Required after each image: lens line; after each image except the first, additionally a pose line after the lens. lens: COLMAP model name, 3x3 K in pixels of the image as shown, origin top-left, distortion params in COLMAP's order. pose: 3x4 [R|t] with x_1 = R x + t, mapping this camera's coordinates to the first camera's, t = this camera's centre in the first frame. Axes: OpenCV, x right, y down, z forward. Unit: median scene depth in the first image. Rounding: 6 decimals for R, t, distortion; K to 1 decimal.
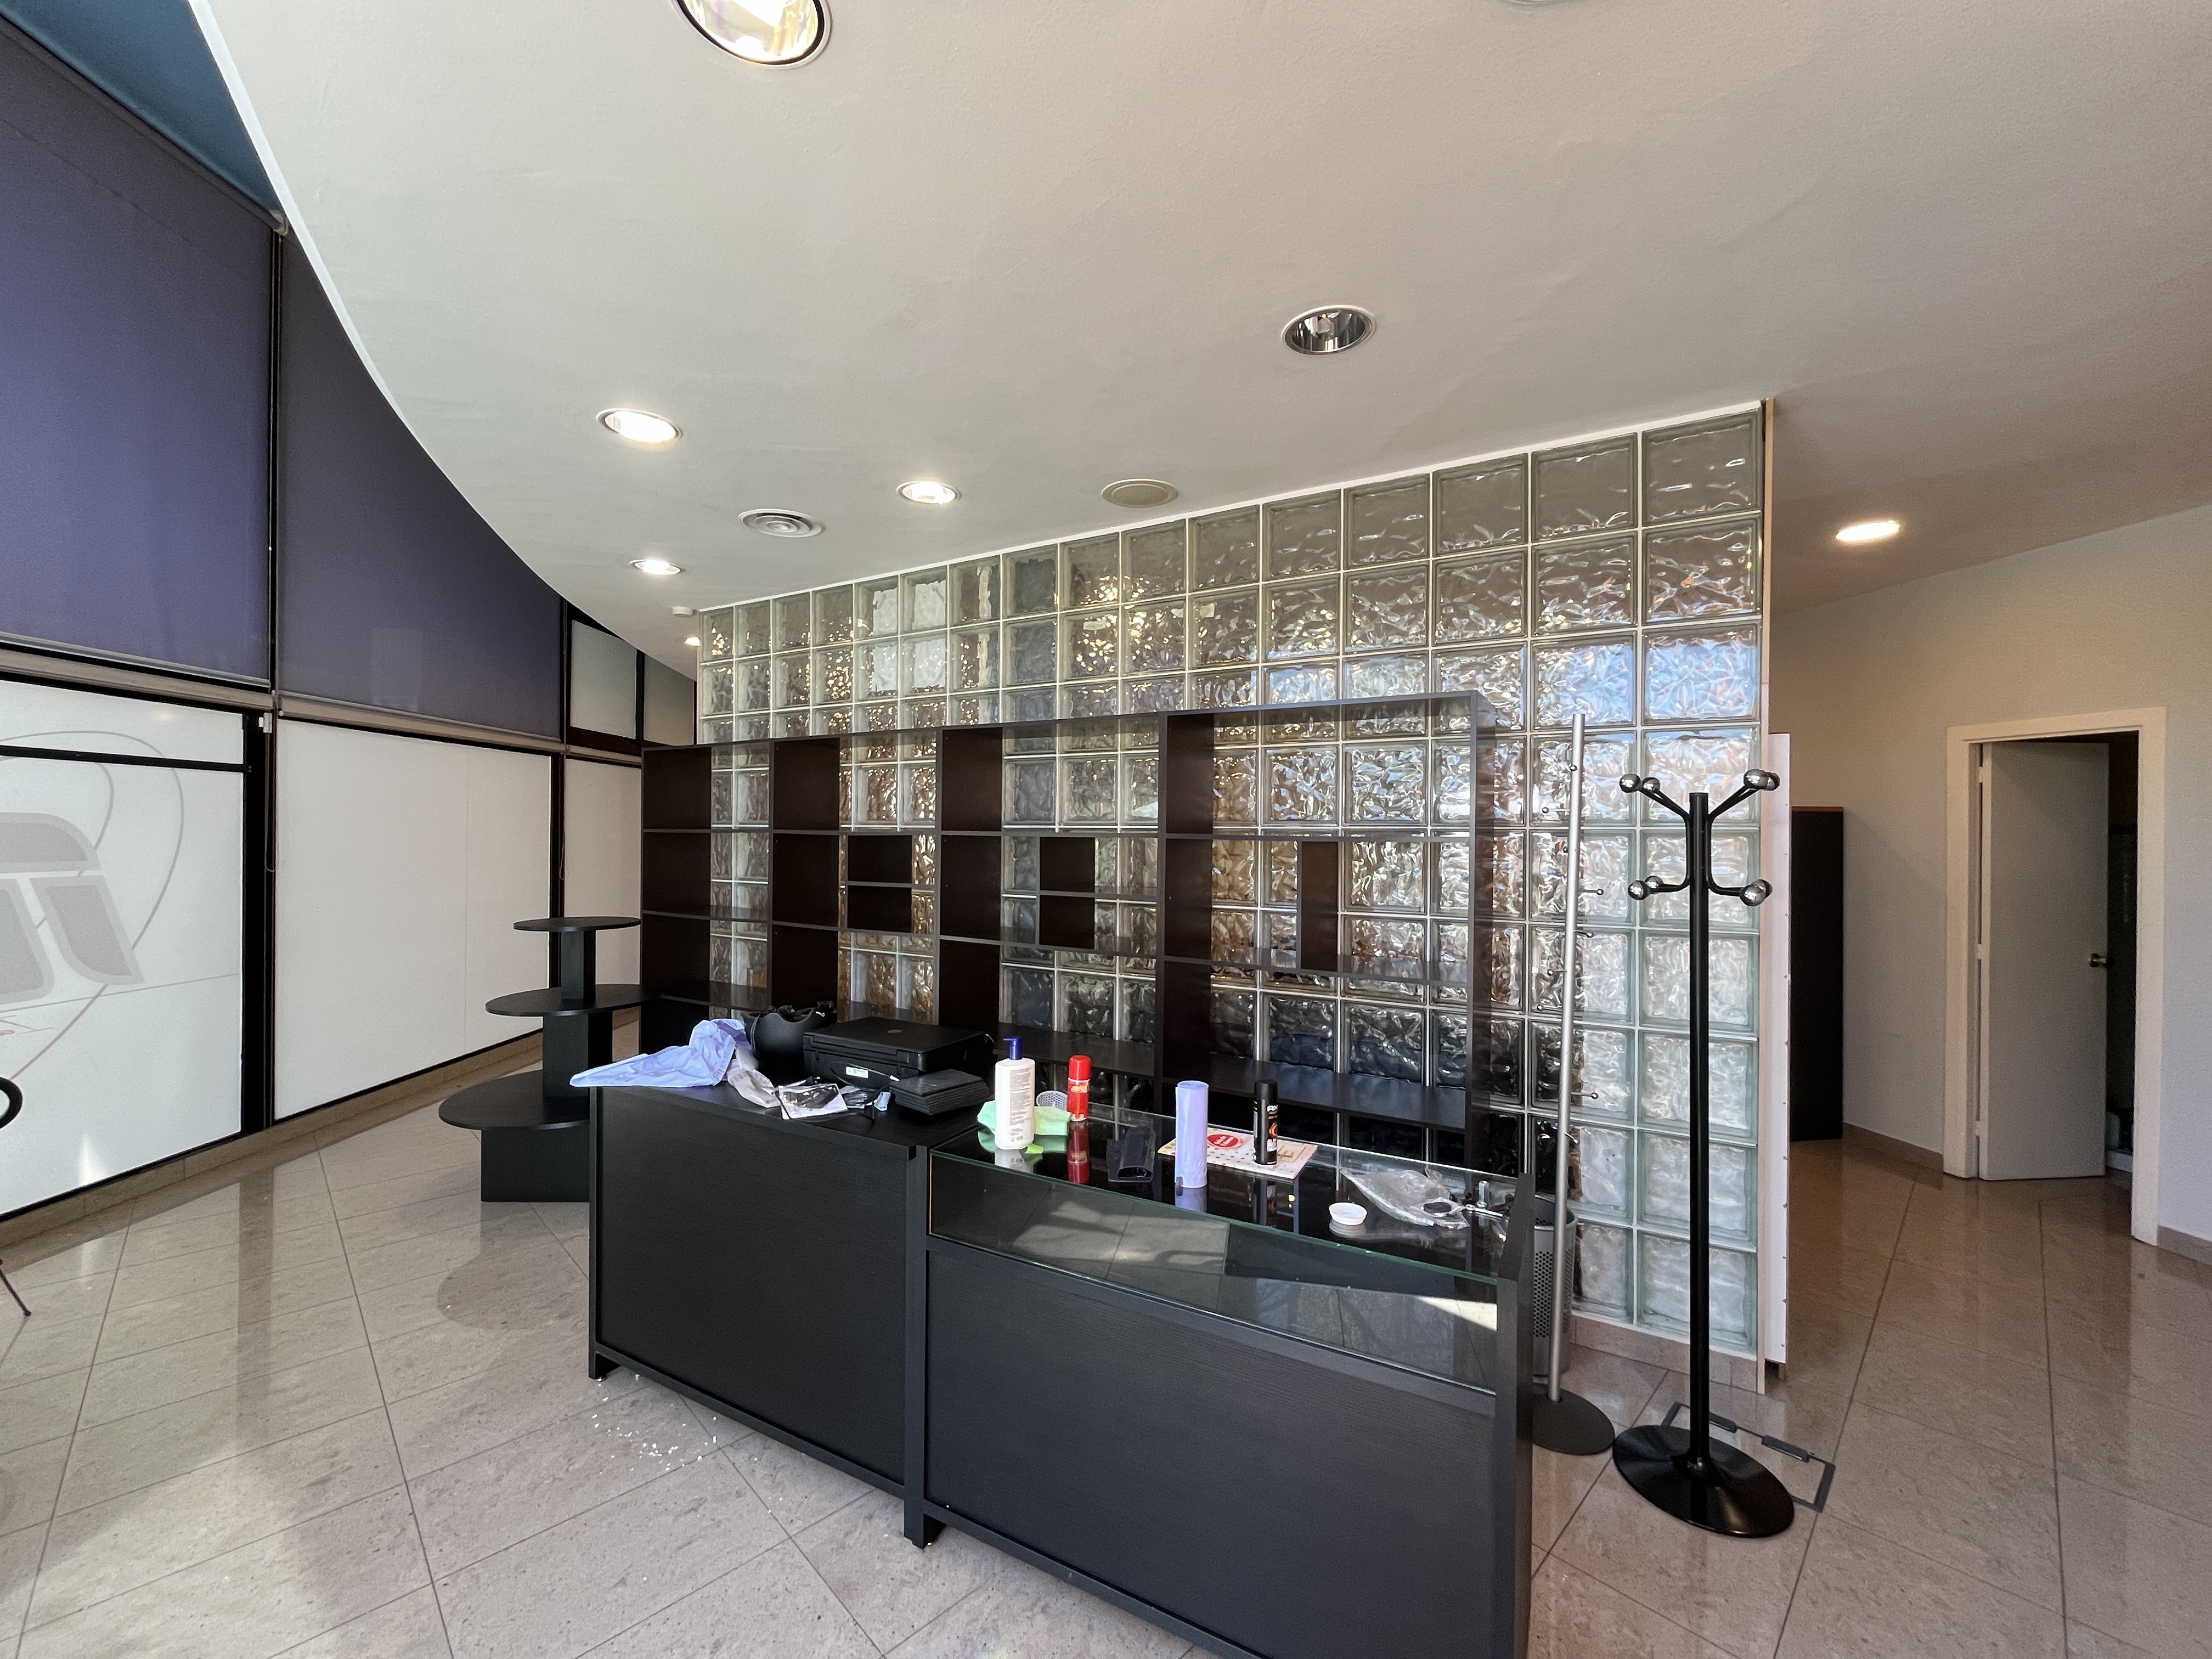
lens RADIAL K [[895.4, 0, 1096.6], [0, 895.4, 830.9], [0, 0, 1]] dist [-0.001746, -0.000507]
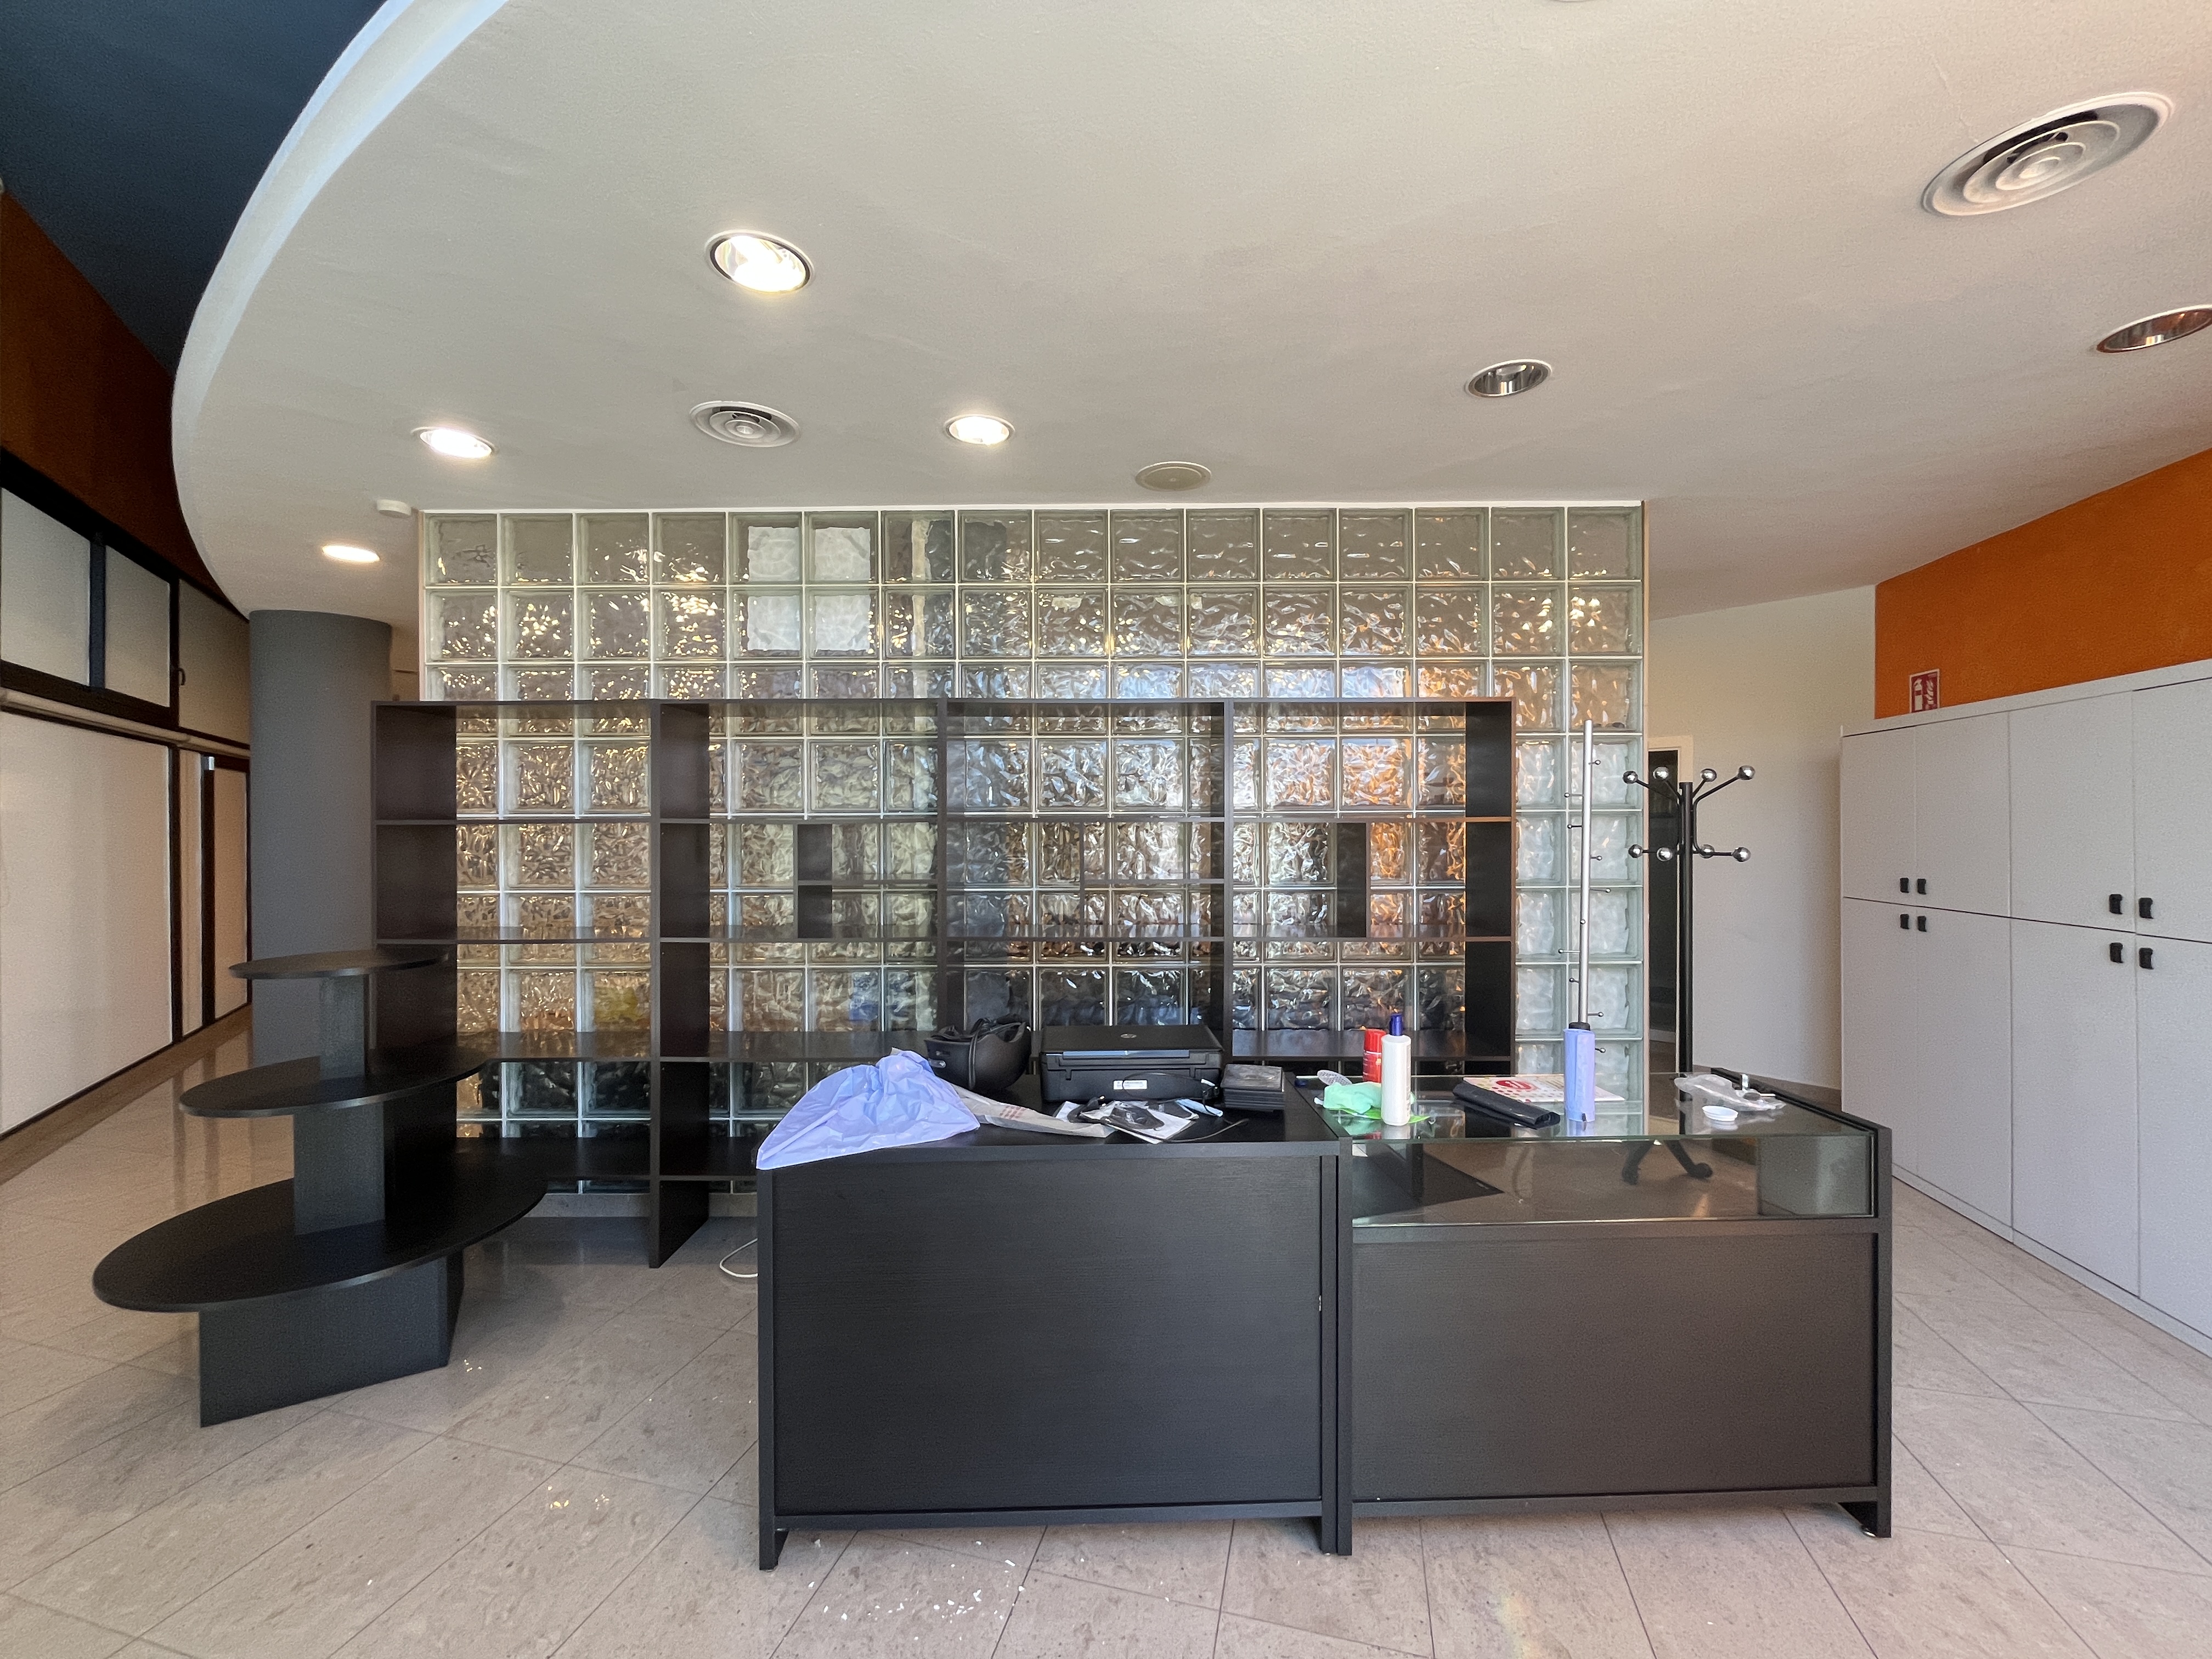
lens RADIAL K [[895.4, 0, 1096.6], [0, 895.4, 830.9], [0, 0, 1]] dist [-0.001746, -0.000507]
pose [[0.859492, -0.011218, 0.511026, -0.484514], [0.009393, 0.999937, 0.006153, 0.008881], [-0.511063, -0.000489, 0.859543, 0.167945]]
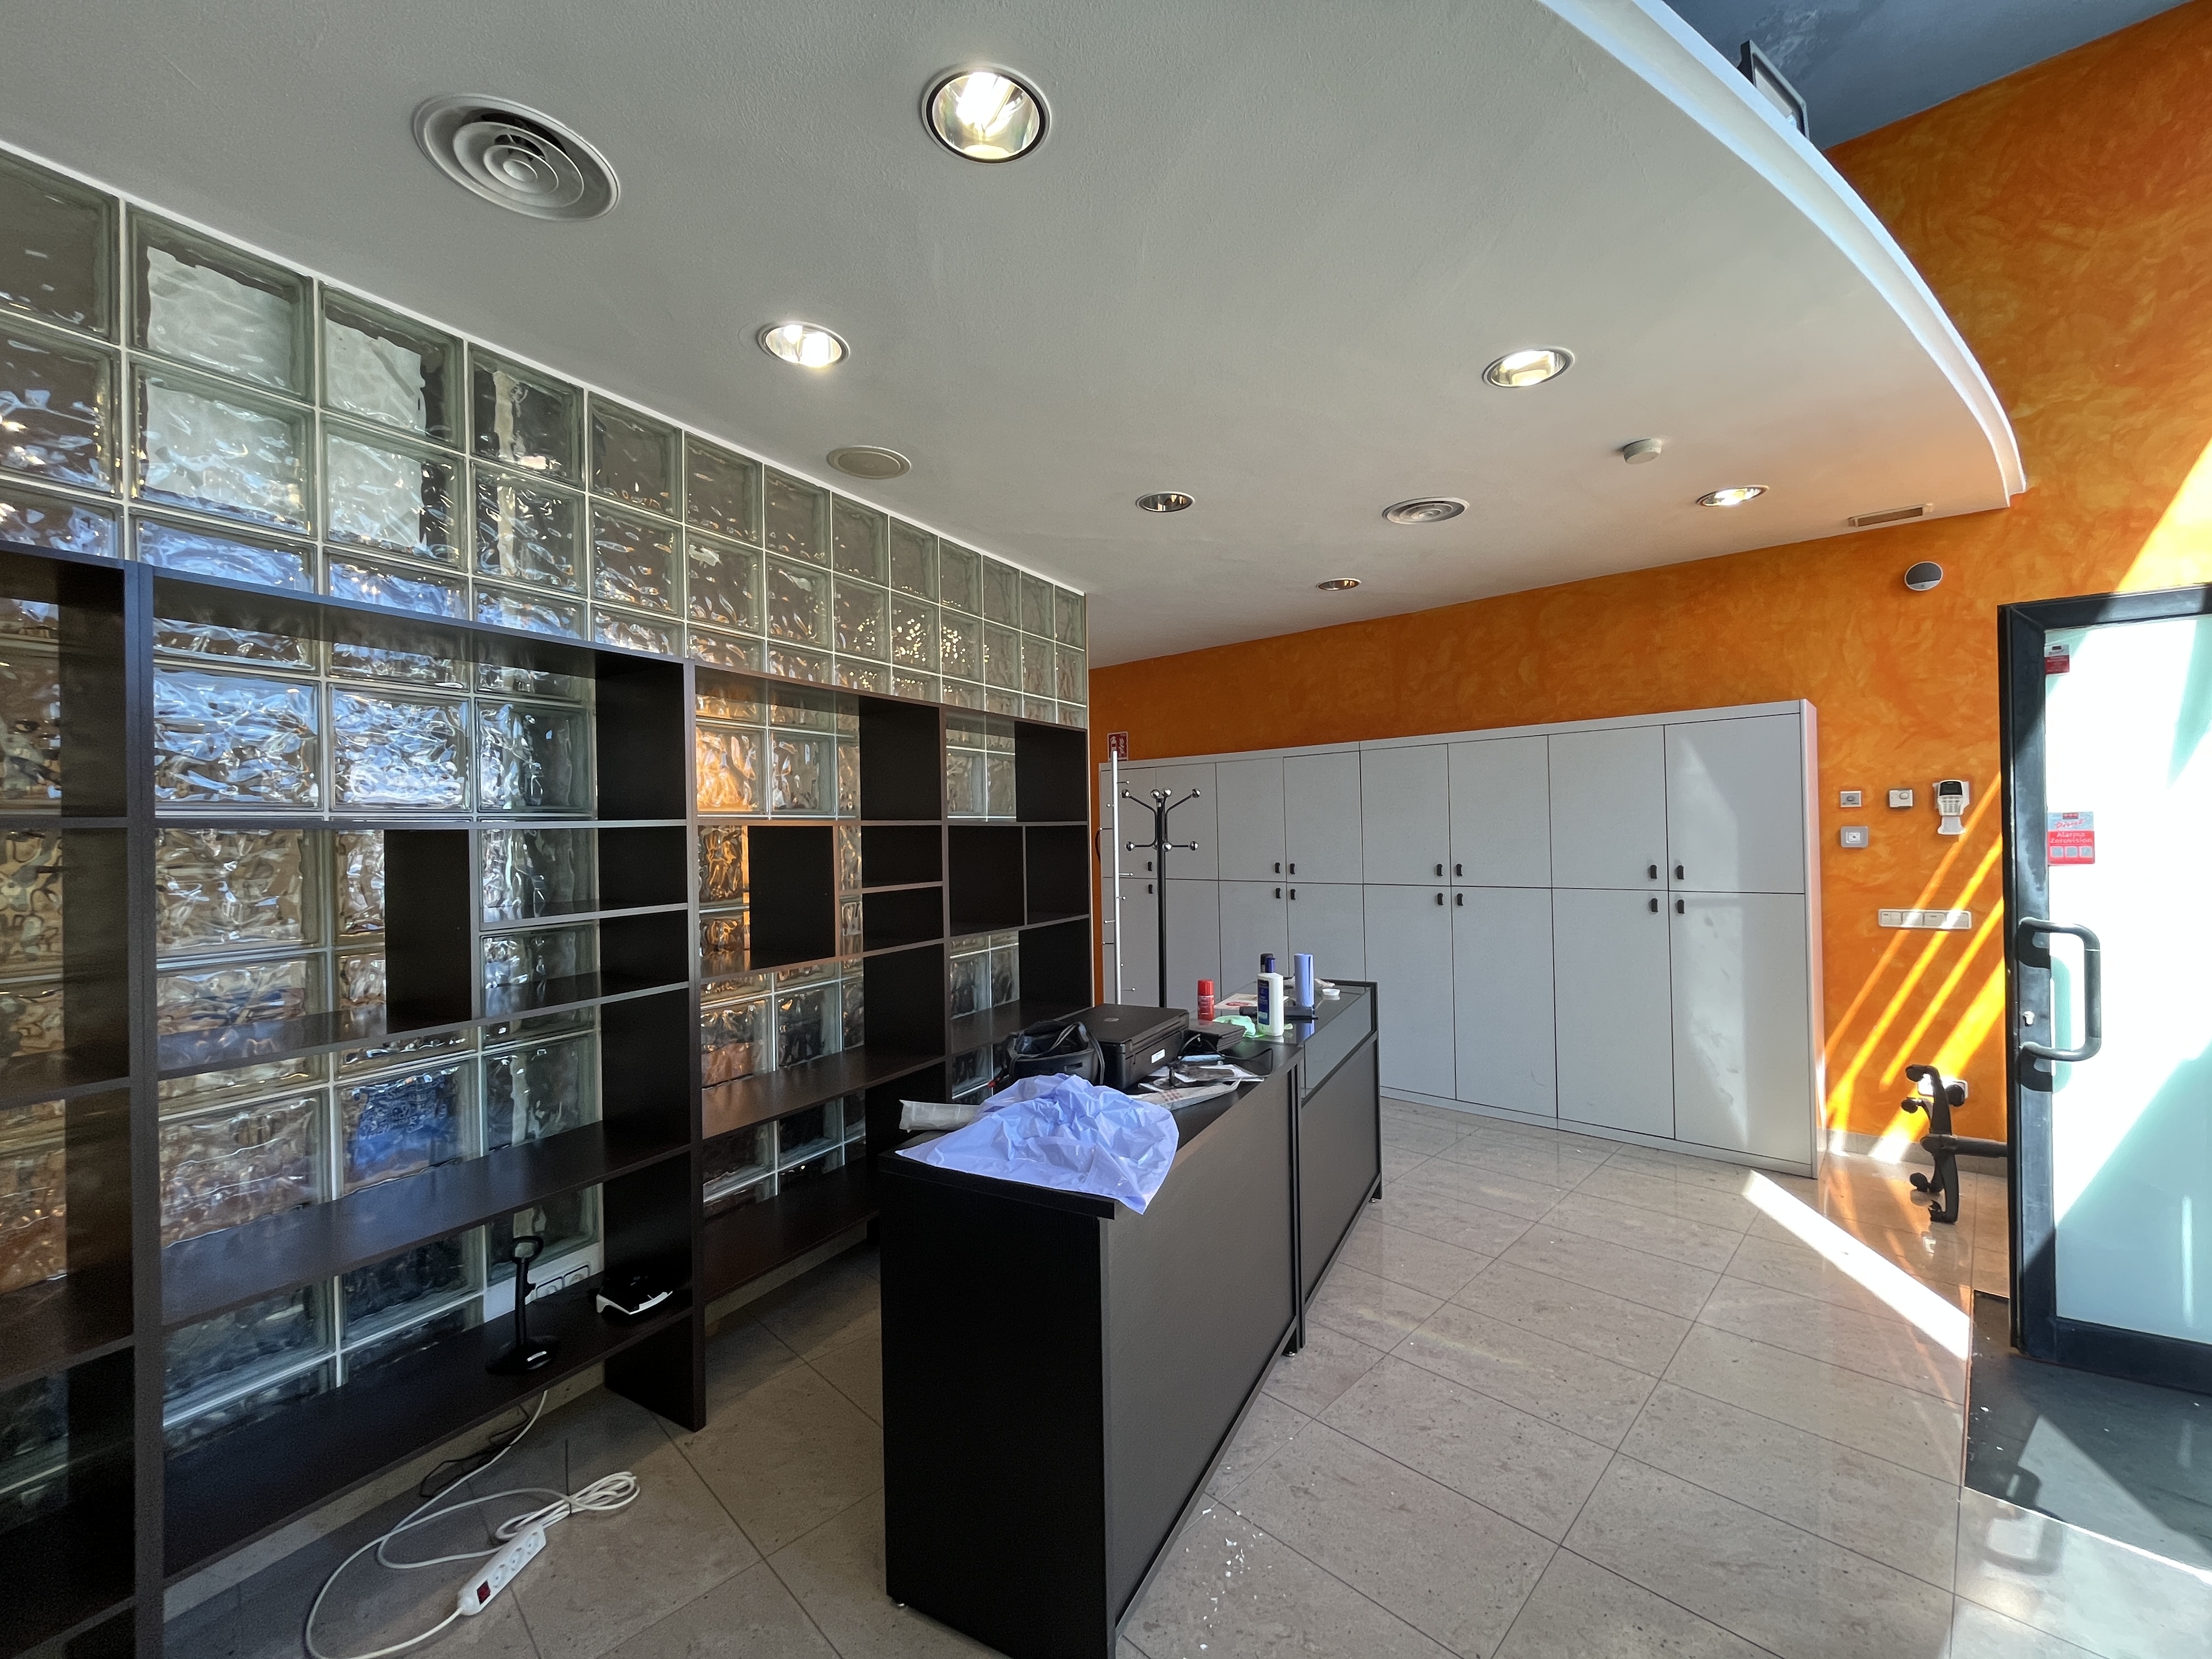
lens RADIAL K [[895.4, 0, 1096.6], [0, 895.4, 830.9], [0, 0, 1]] dist [-0.001746, -0.000507]
pose [[-0.013518, -0.009771, 0.999861, -0.820669], [0.009473, 0.999906, 0.009900, 0.006349], [-0.999864, 0.009606, -0.013425, 0.699392]]
